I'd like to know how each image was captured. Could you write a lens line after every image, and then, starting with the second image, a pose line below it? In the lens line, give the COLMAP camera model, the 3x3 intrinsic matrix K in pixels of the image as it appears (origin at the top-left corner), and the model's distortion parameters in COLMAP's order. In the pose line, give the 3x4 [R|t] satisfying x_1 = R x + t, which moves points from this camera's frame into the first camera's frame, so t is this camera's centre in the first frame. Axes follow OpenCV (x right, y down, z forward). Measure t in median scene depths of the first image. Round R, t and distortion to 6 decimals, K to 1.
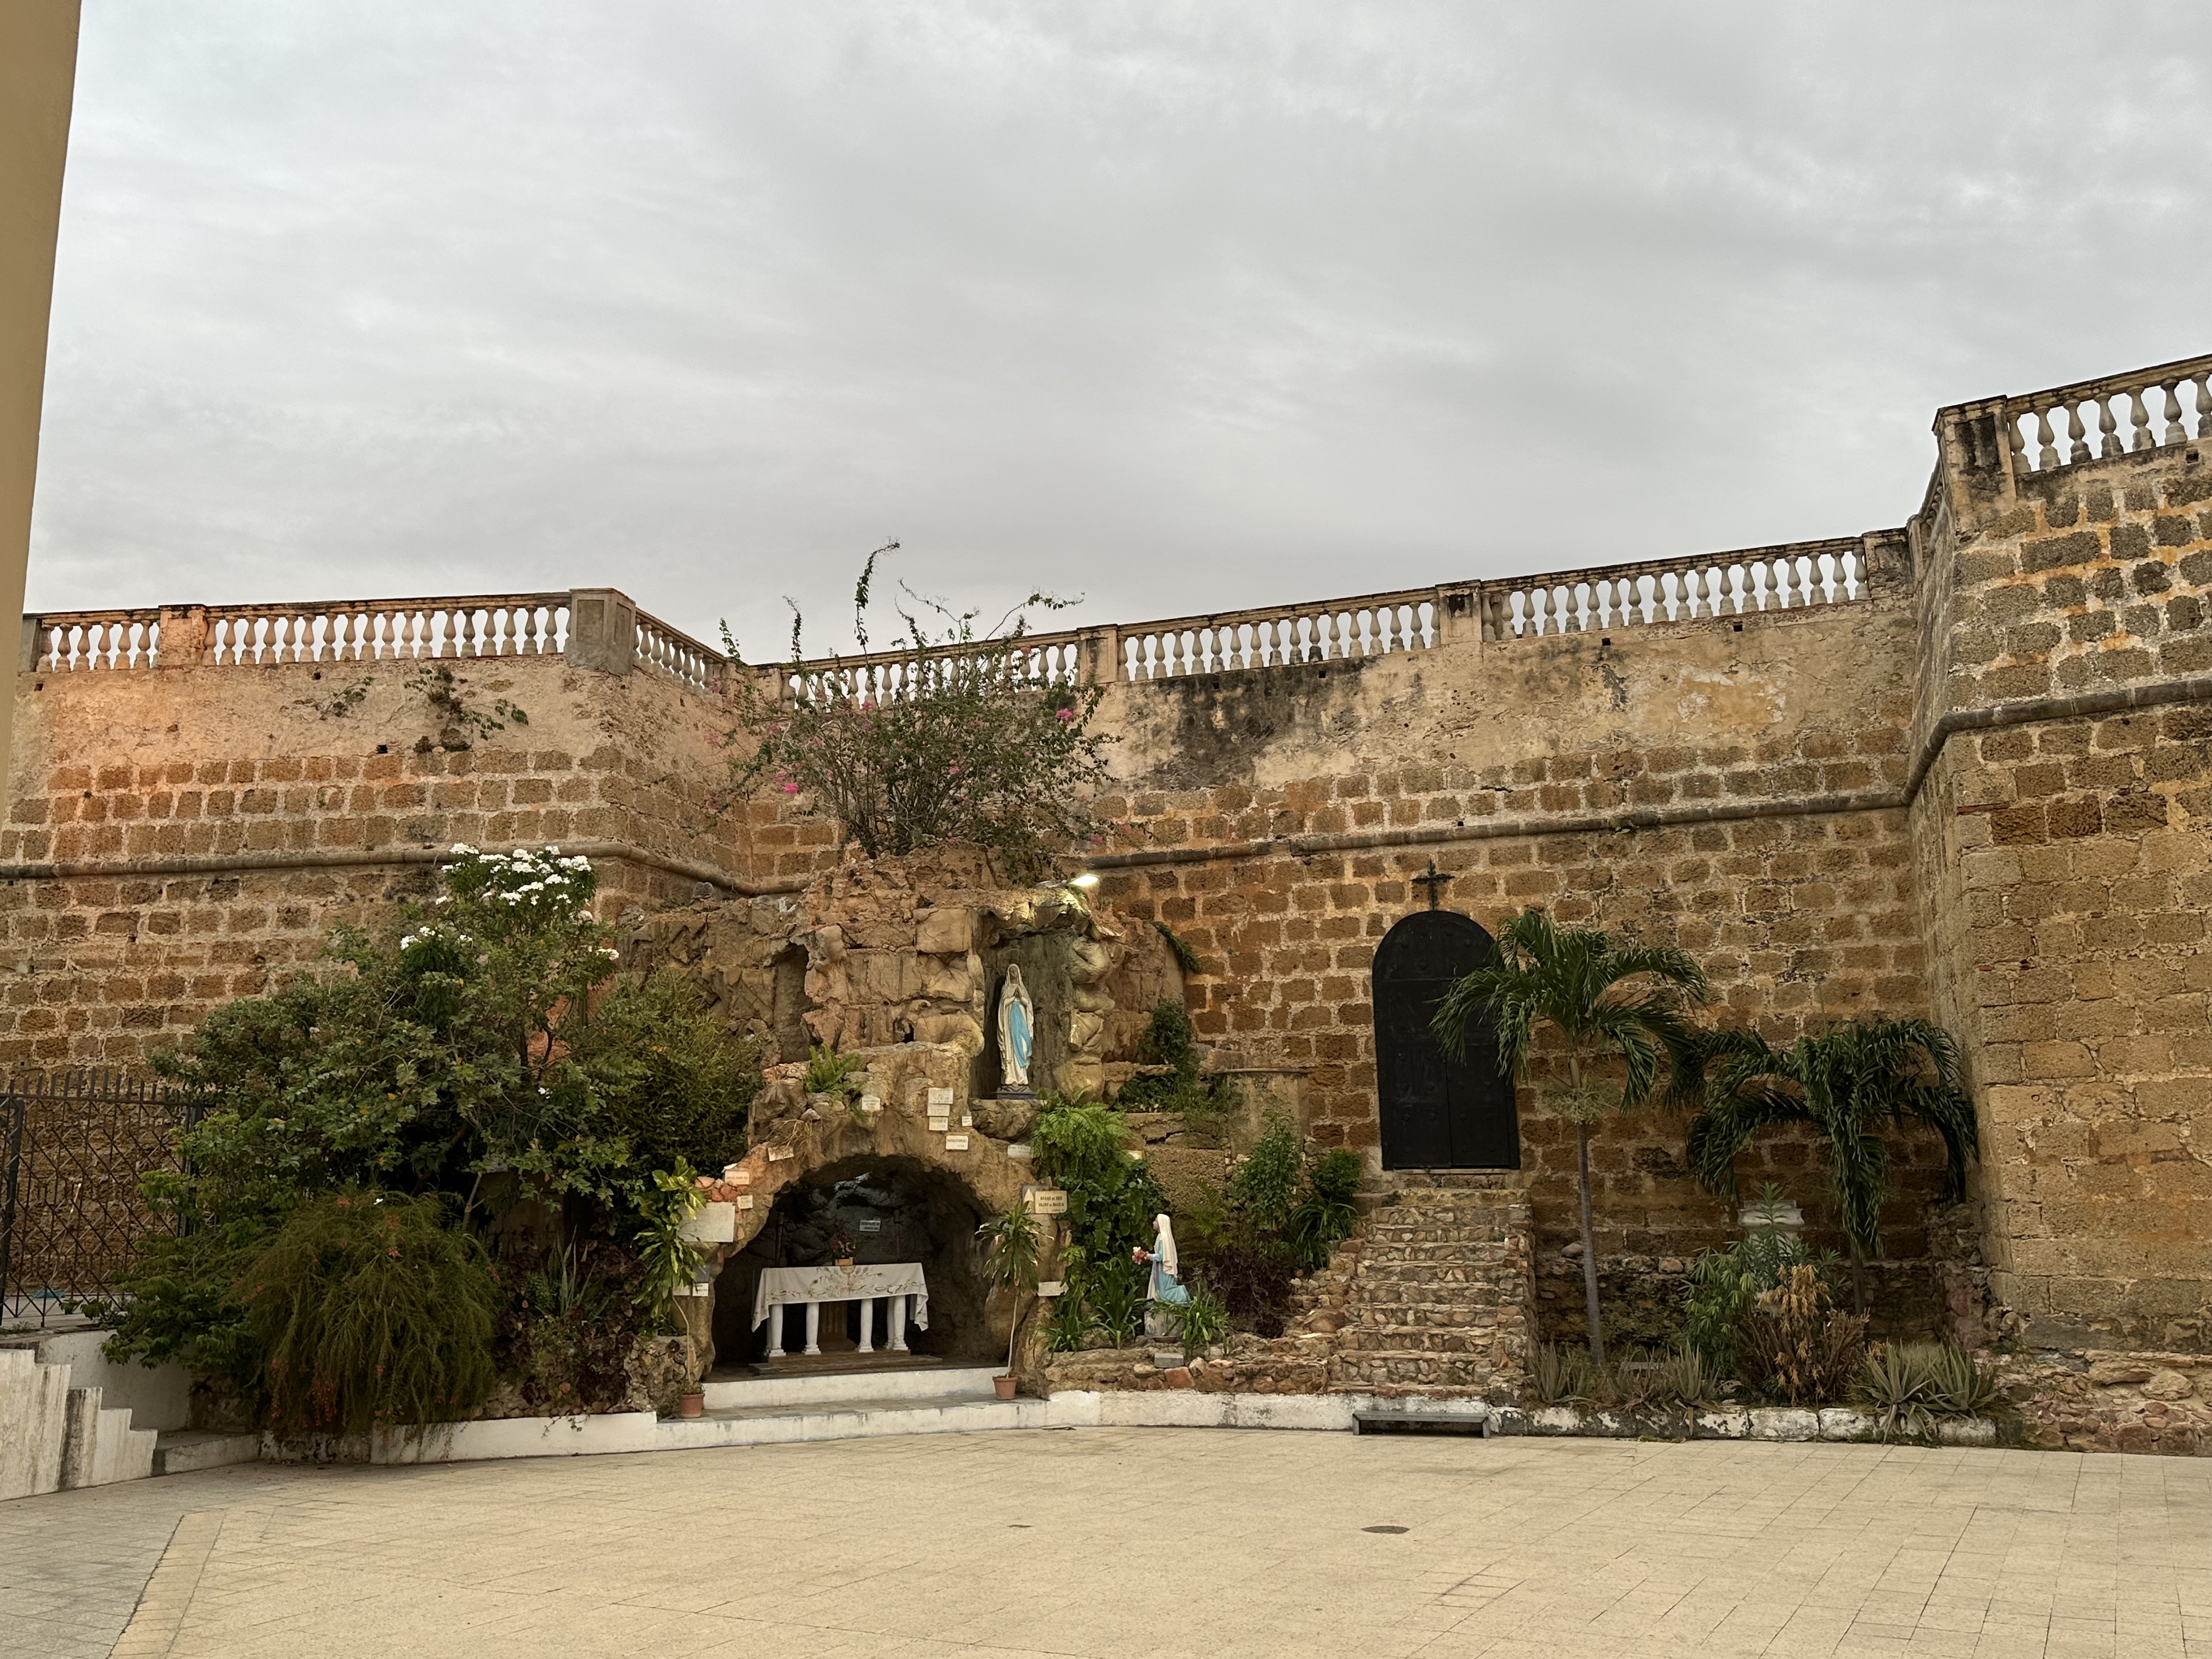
lens RADIAL K [[1756.9, 0, 1099.2], [0, 1756.9, 834.7], [0, 0, 1]] dist [0.021469, -0.007591]
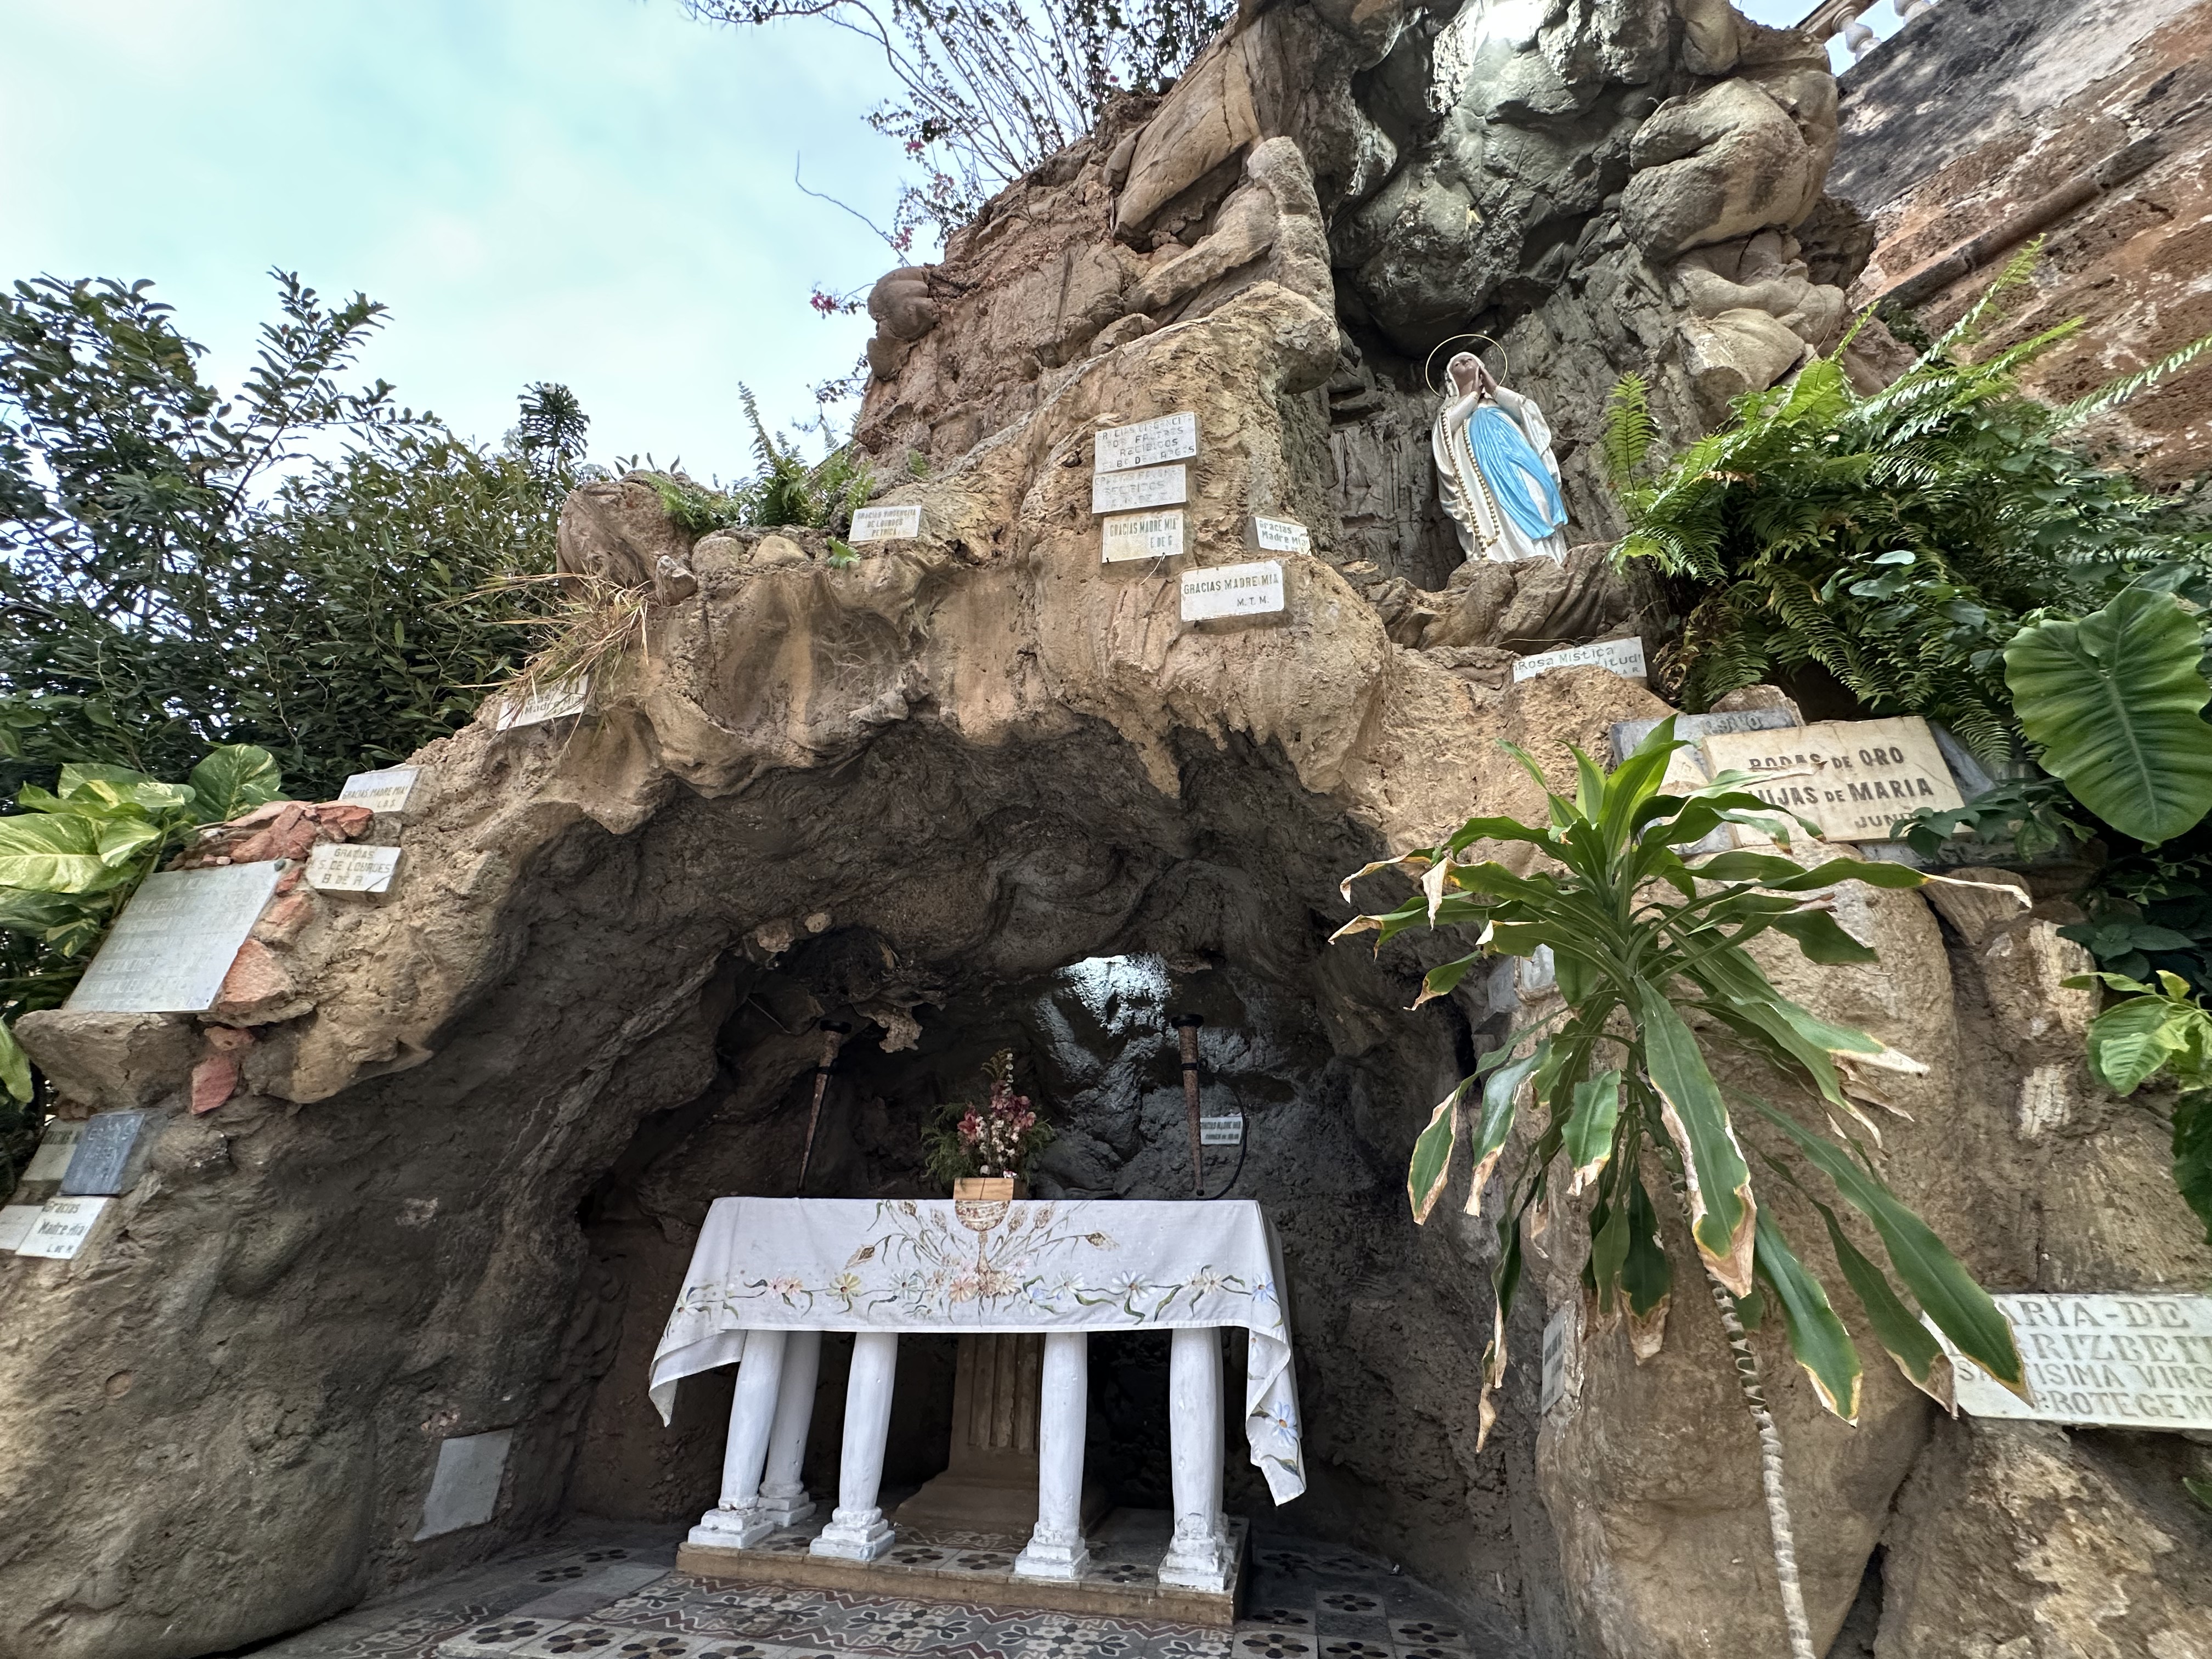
lens RADIAL K [[890.6, 0, 1102.0], [0, 890.6, 832.2], [0, 0, 1]] dist [0.003196, 0.000140]
pose [[0.842232, -0.210961, -0.496125, -0.030902], [0.079313, 0.958731, -0.273027, 0.162738], [0.533249, 0.190603, 0.824207, 0.626288]]
